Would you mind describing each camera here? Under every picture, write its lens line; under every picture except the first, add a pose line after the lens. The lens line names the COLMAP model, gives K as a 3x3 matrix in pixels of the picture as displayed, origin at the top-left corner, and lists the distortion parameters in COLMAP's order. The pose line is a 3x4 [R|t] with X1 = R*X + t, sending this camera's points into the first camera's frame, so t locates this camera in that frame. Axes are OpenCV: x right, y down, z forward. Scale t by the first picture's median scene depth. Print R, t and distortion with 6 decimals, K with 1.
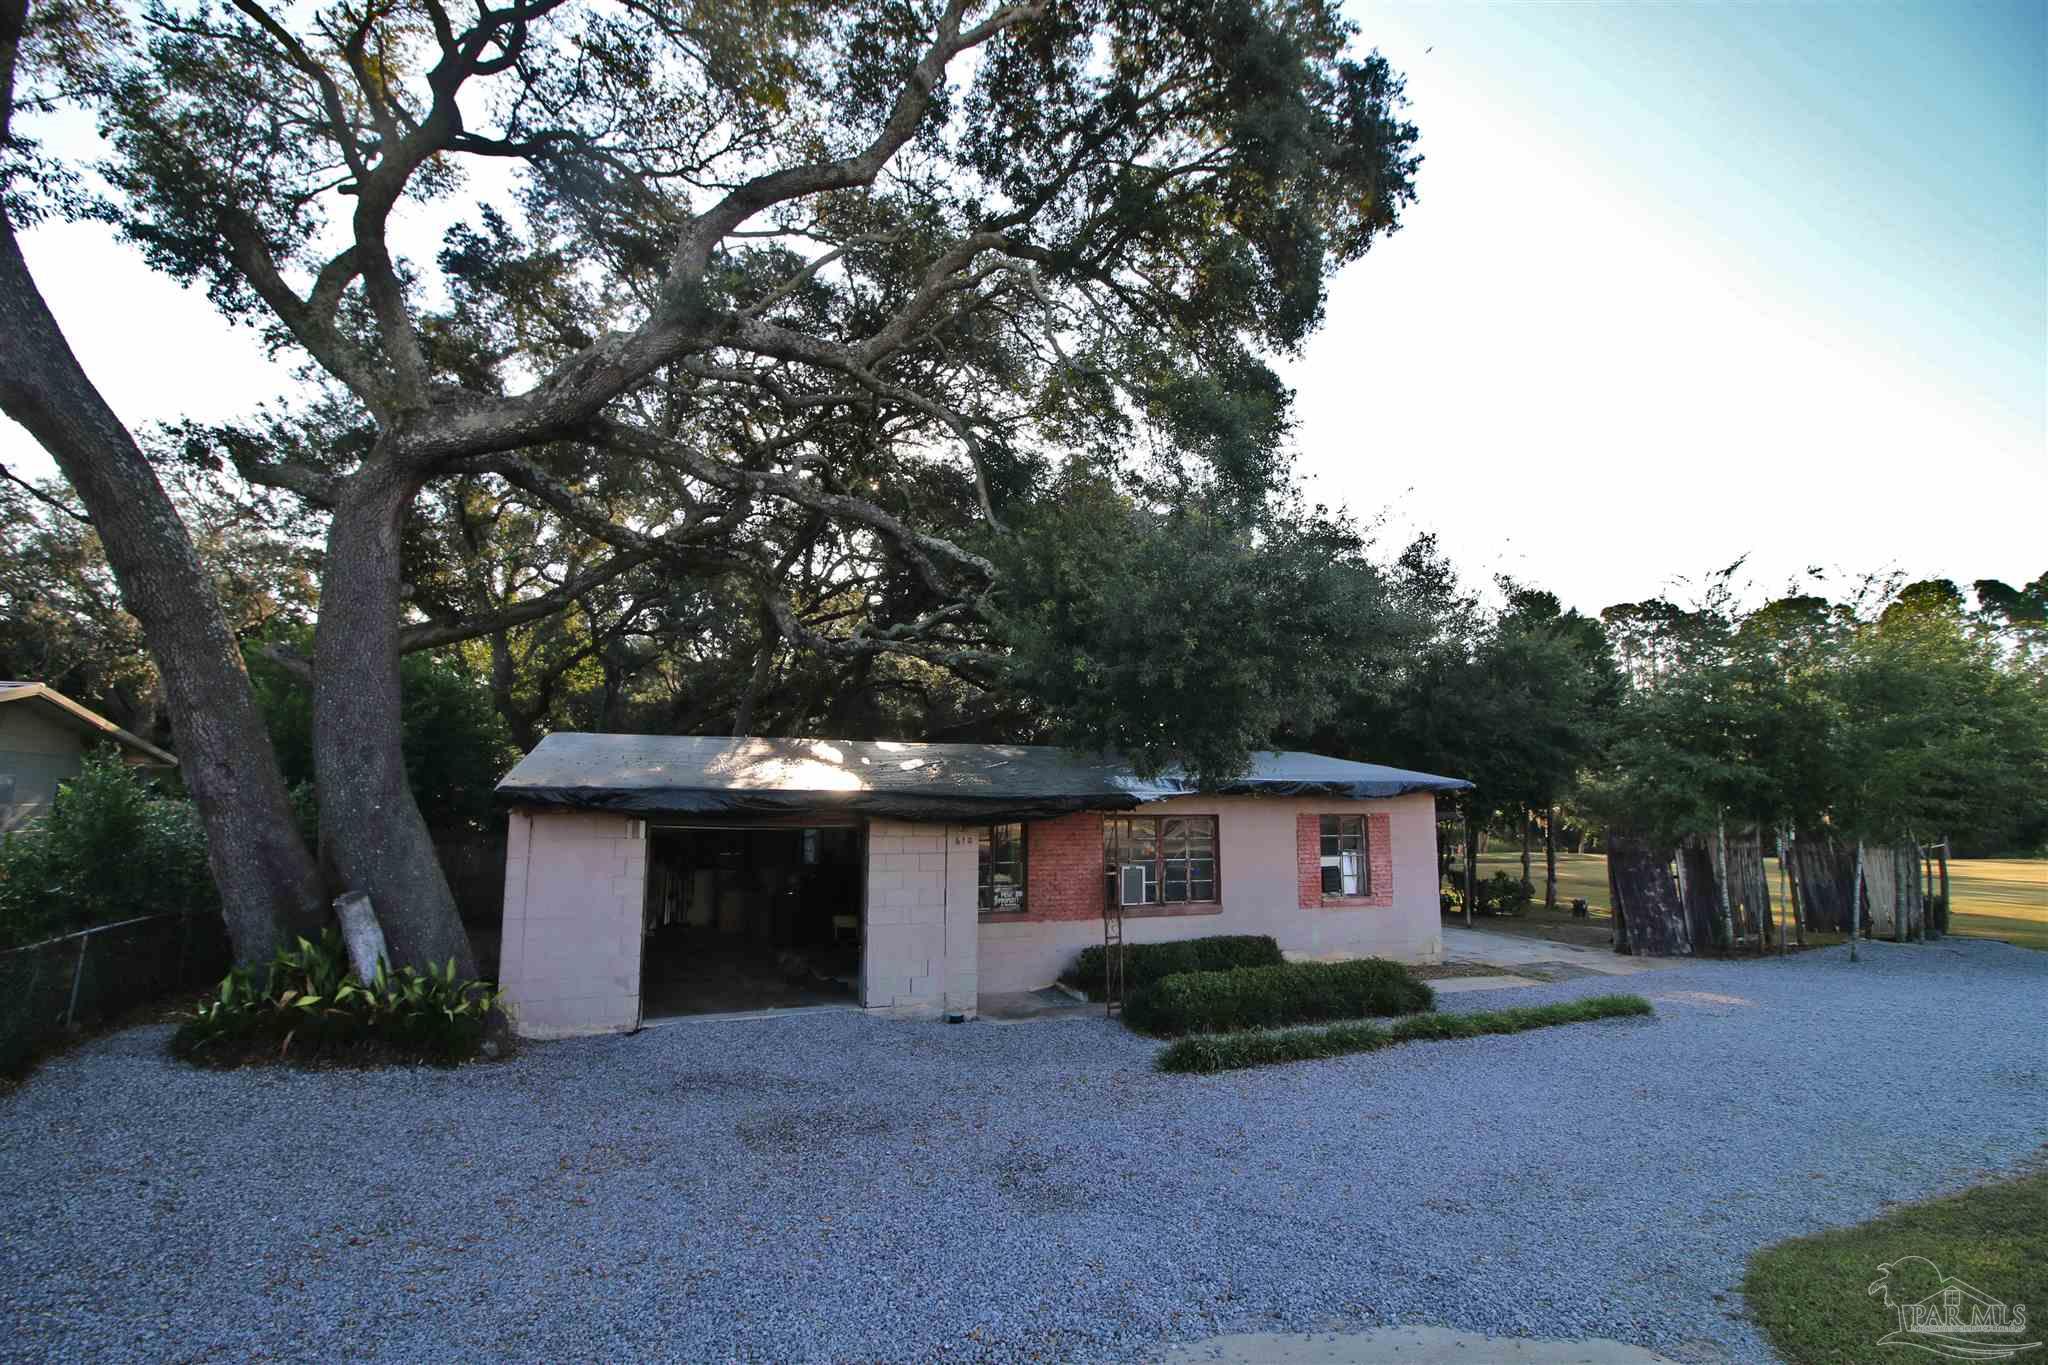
lens RADIAL K [[936.6, 0, 1017.5], [0, 936.6, 680.9], [0, 0, 1]] dist [0.001285, -0.014130]
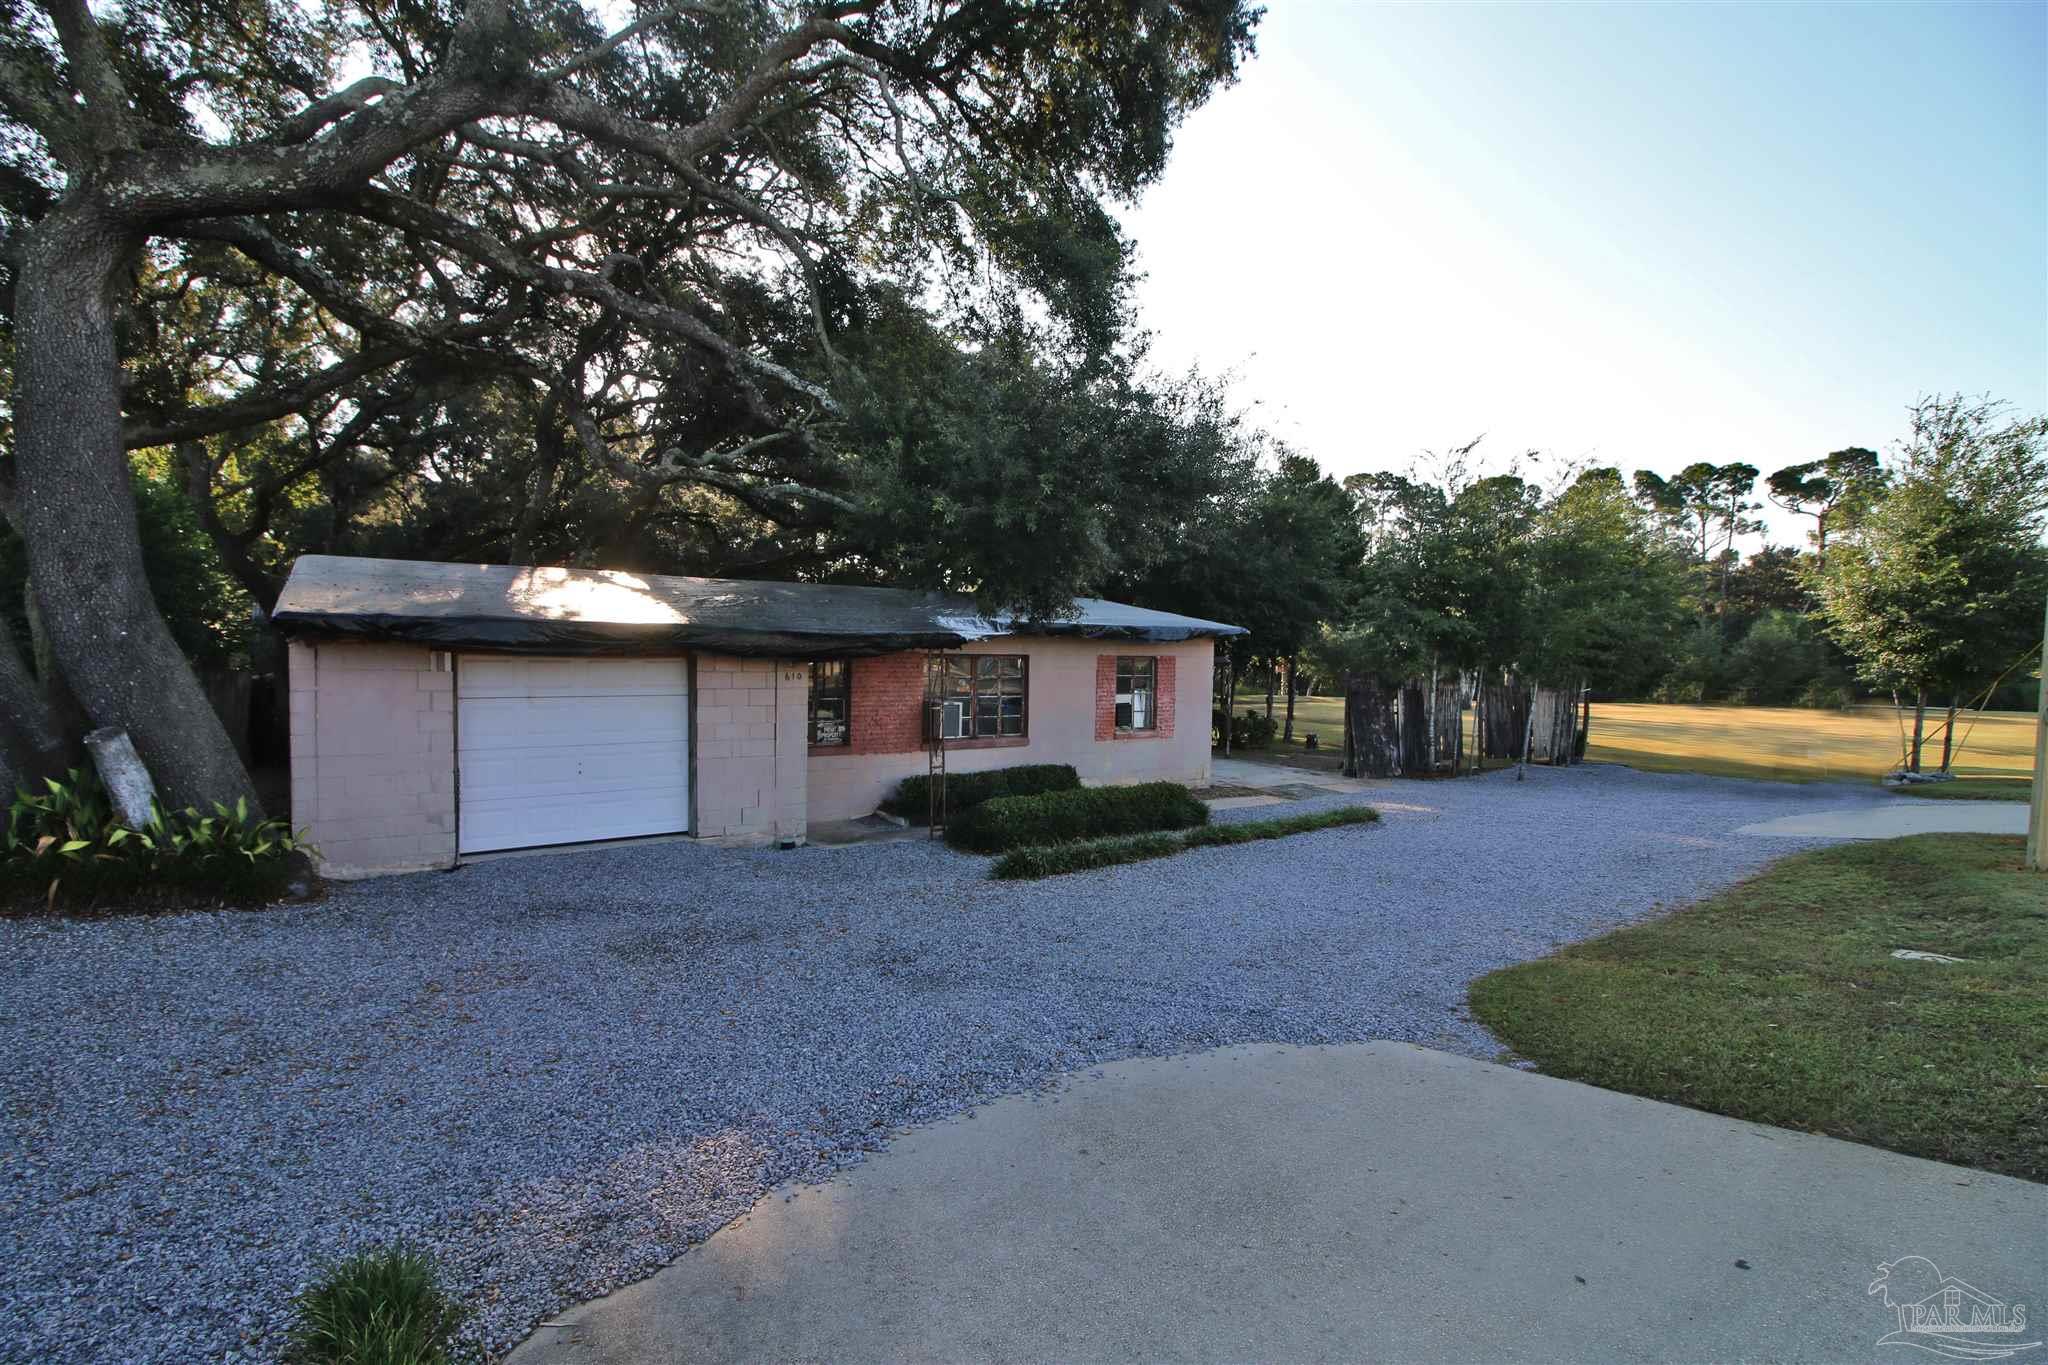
lens RADIAL K [[936.6, 0, 1014.2], [0, 936.6, 686.0], [0, 0, 1]] dist [0.001420, -0.013581]
pose [[0.972038, 0.003092, 0.234804, -0.063461], [-0.042718, 0.985557, 0.163865, 0.004924], [-0.230907, -0.169314, 0.958131, -0.024739]]
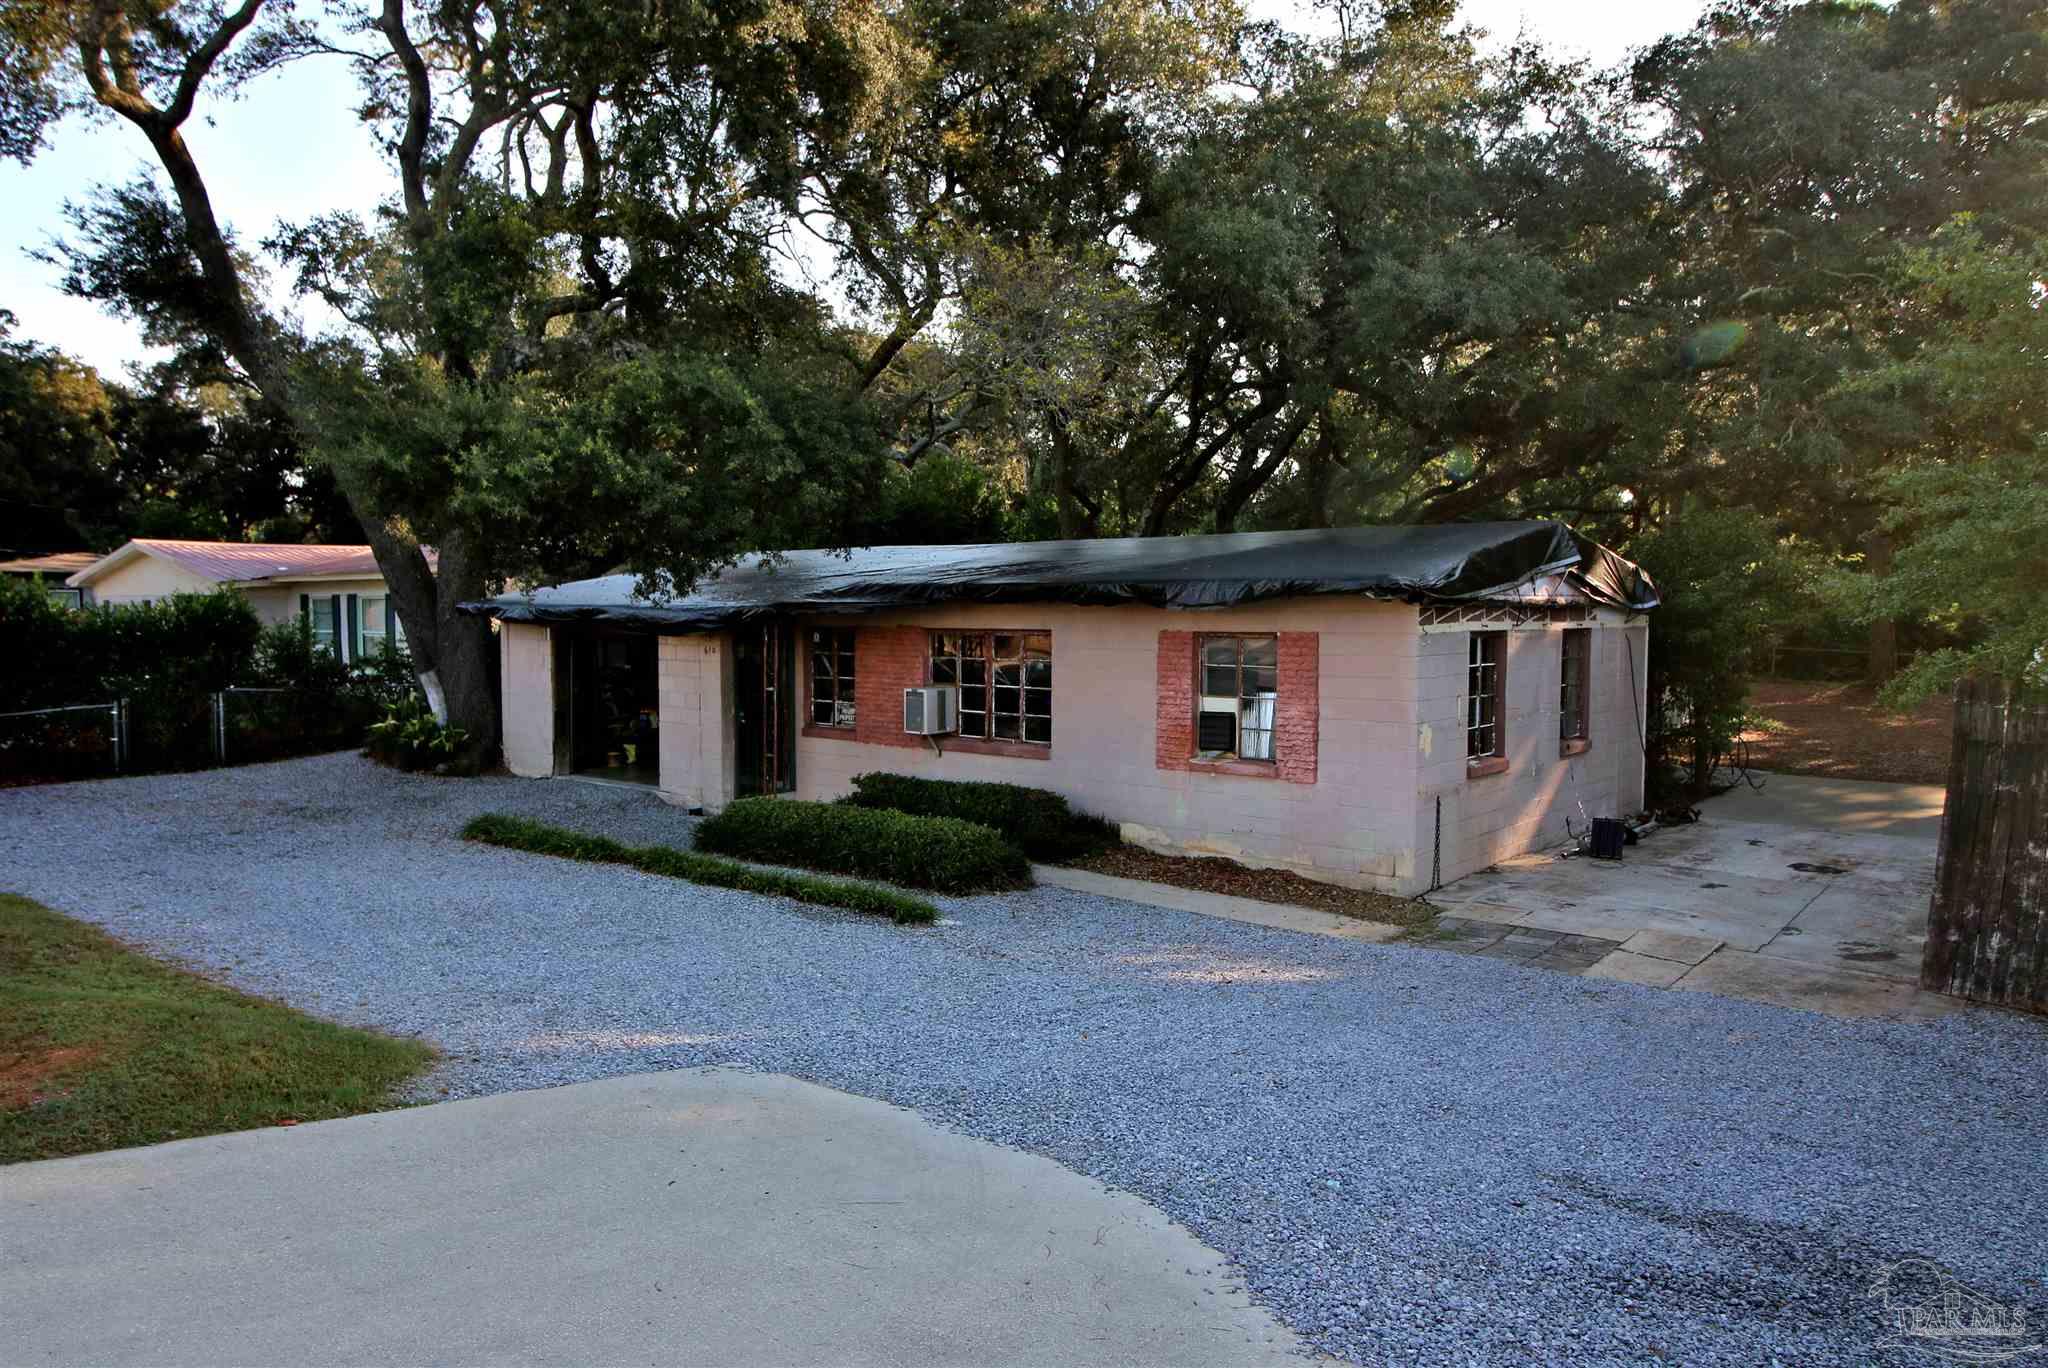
lens RADIAL K [[1386.5, 0, 1070.8], [0, 1386.5, 700.1], [0, 0, 1]] dist [0.000449, -0.004877]
pose [[0.505824, 0.056530, -0.860782, 1.443271], [0.106898, 0.986052, 0.127574, 0.076400], [0.855988, -0.156545, 0.492726, 0.586853]]
